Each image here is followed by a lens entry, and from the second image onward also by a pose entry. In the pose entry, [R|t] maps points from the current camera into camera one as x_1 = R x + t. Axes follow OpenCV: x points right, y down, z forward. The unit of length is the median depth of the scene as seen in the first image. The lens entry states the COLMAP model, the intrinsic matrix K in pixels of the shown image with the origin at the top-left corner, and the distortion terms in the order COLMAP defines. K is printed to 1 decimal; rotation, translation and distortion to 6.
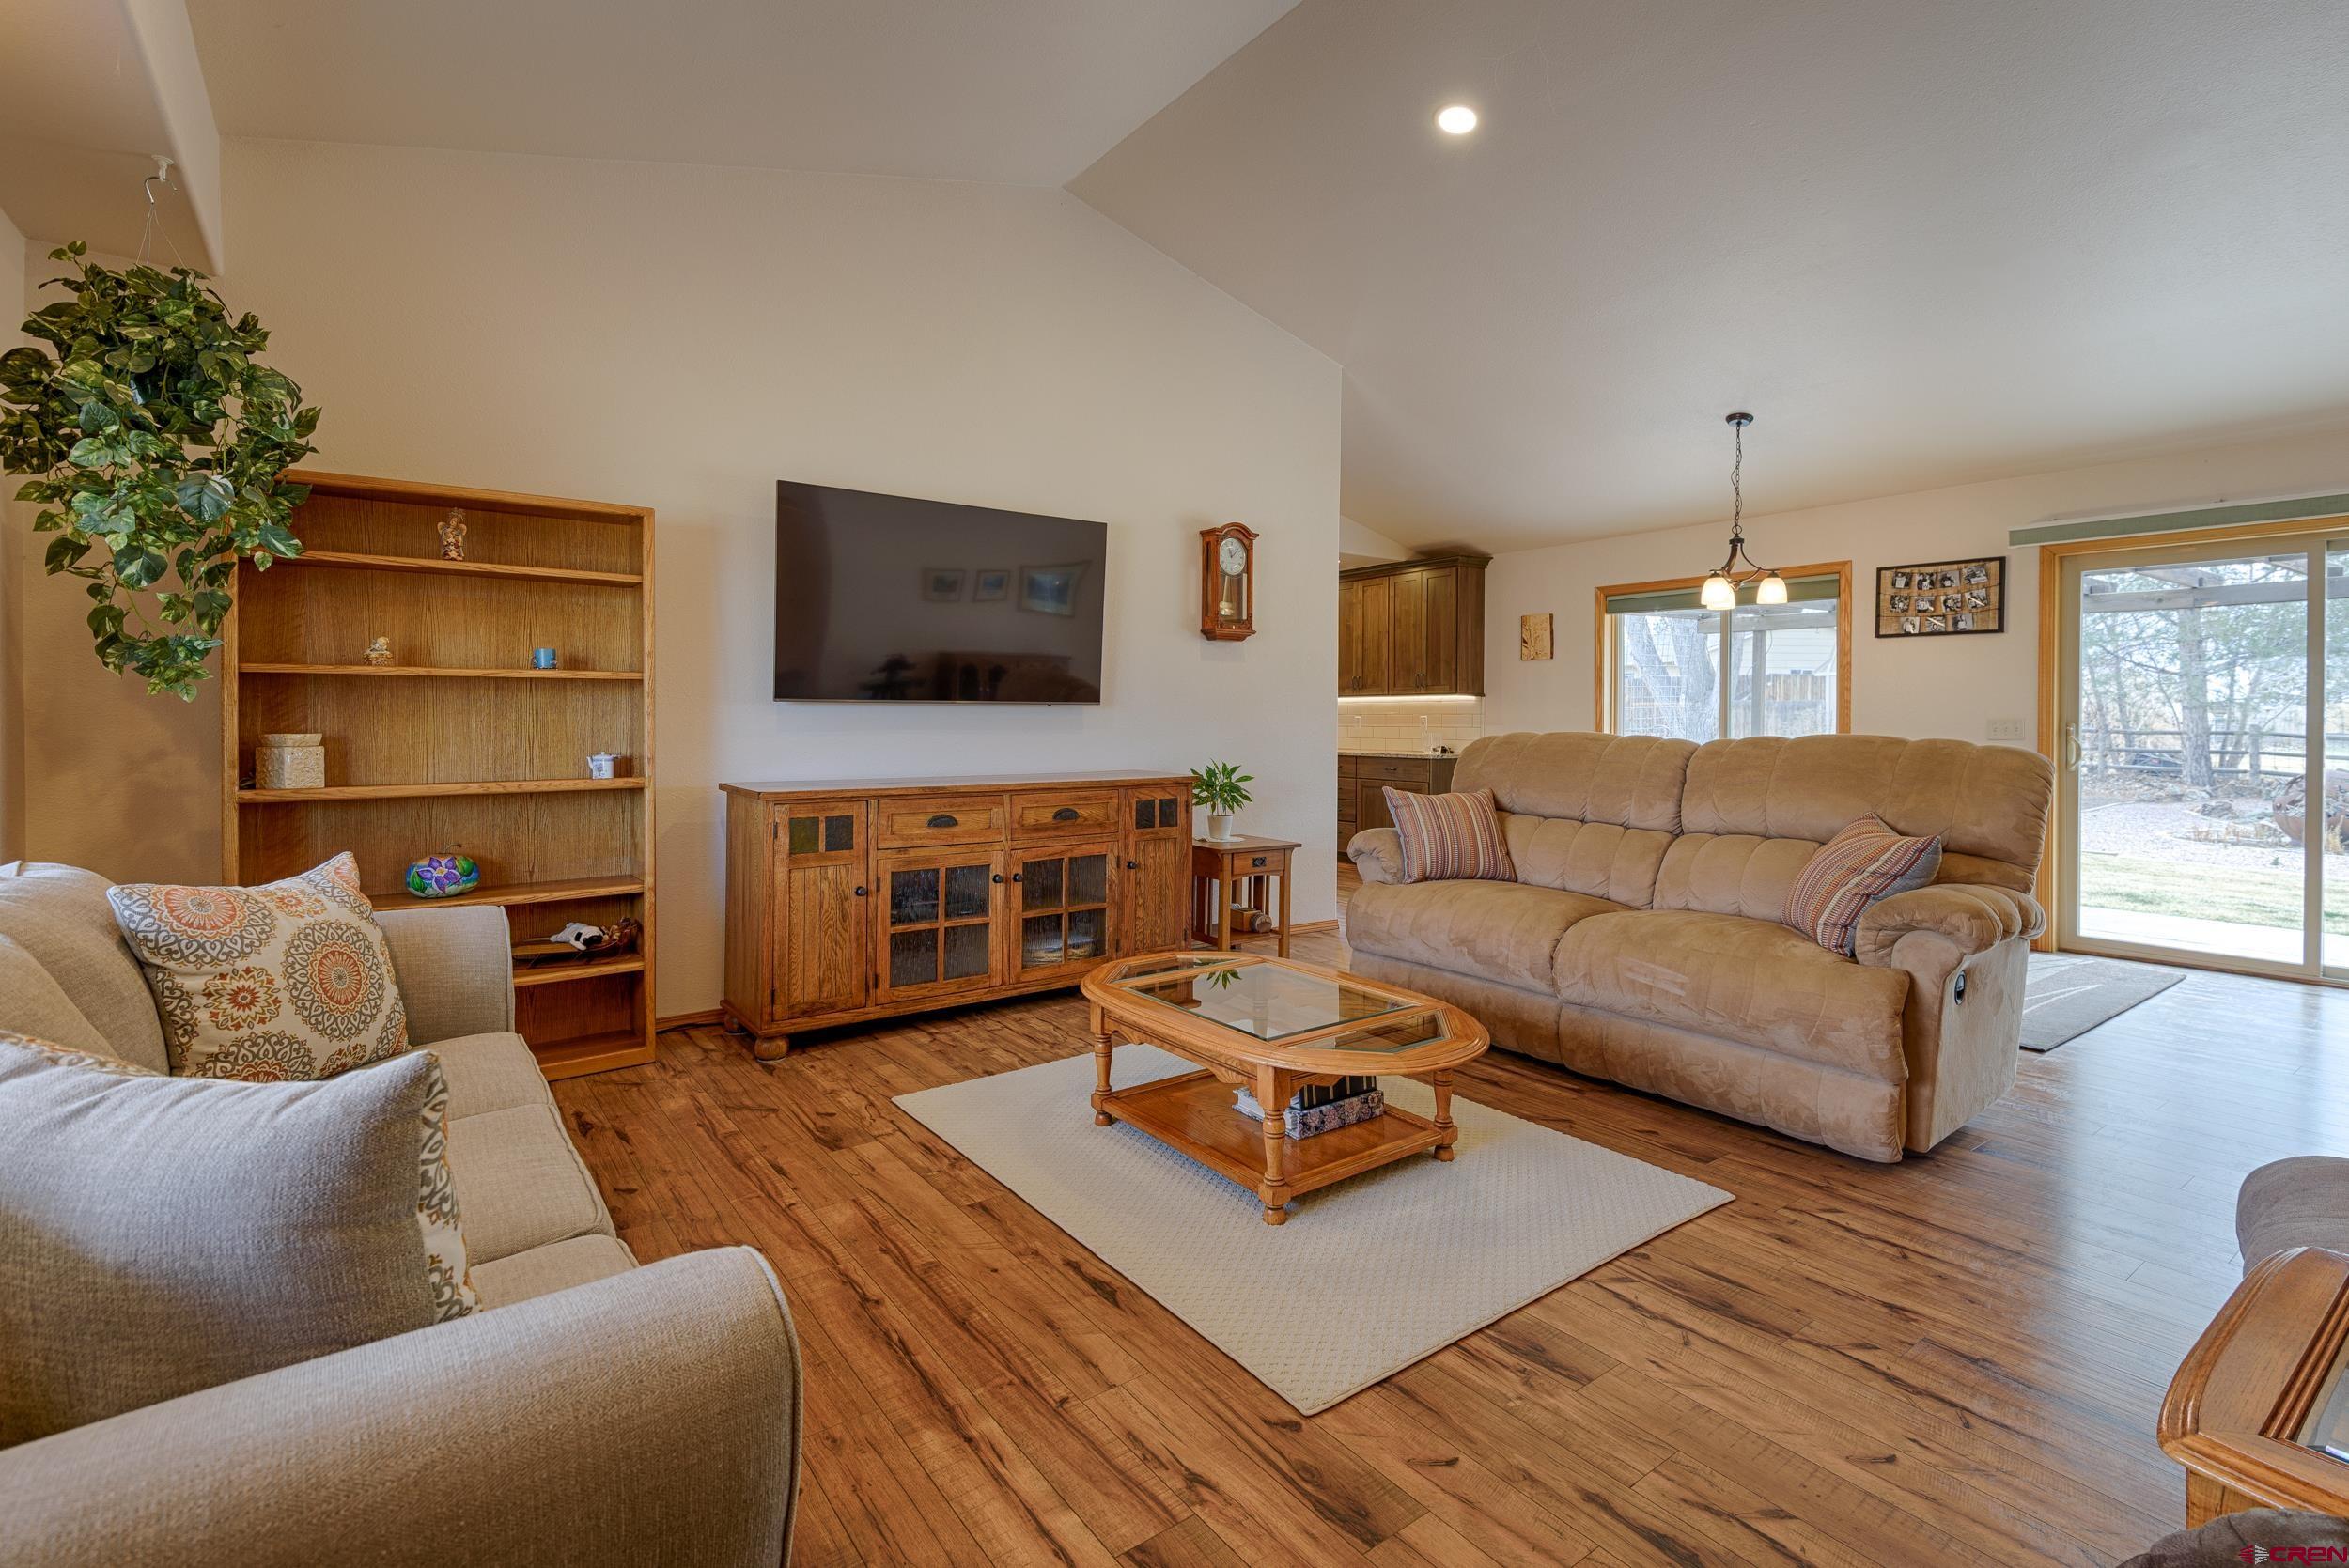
lens RADIAL K [[1088.8, 0, 1223.7], [0, 1088.8, 725.3], [0, 0, 1]] dist [0.024092, -0.000332]
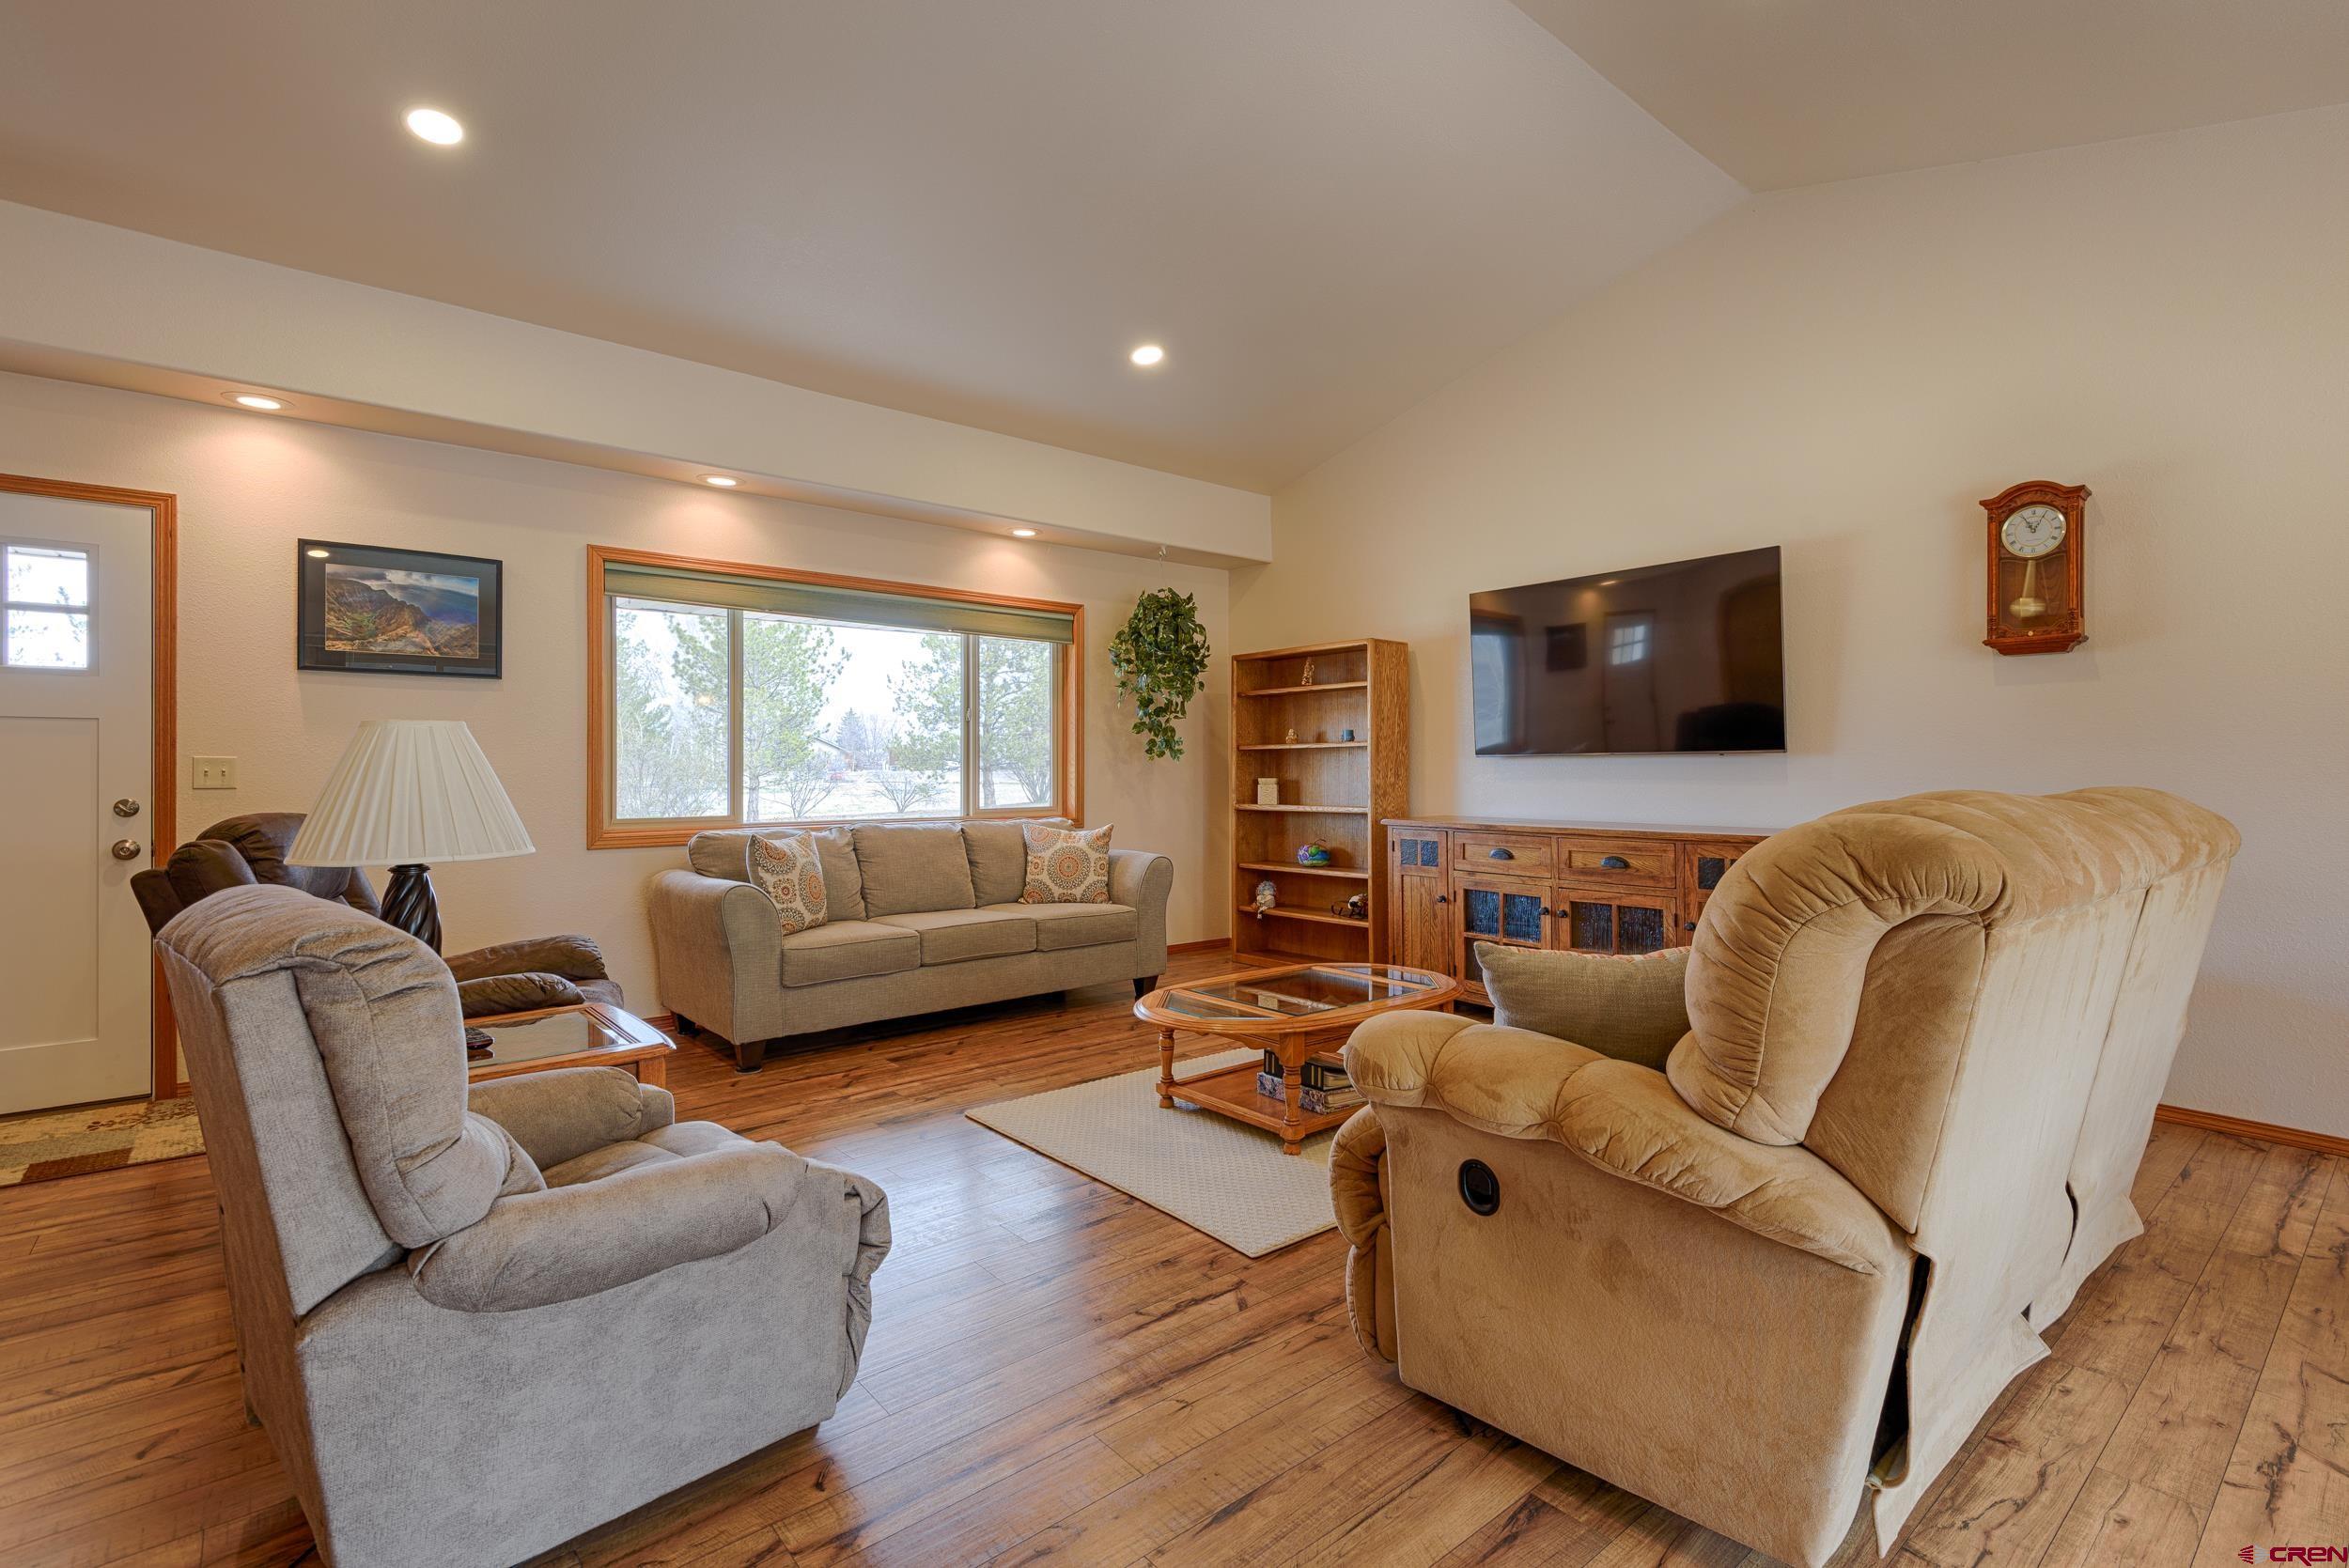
lens RADIAL K [[1103.8, 0, 1174.5], [0, 1103.8, 784.0], [0, 0, 1]] dist [0.028971, -0.000068]
pose [[0.031499, 0.006662, -0.999482, 1.025367], [-0.006900, 0.999955, 0.006448, 0.004929], [0.999480, 0.006694, 0.031544, 0.640099]]
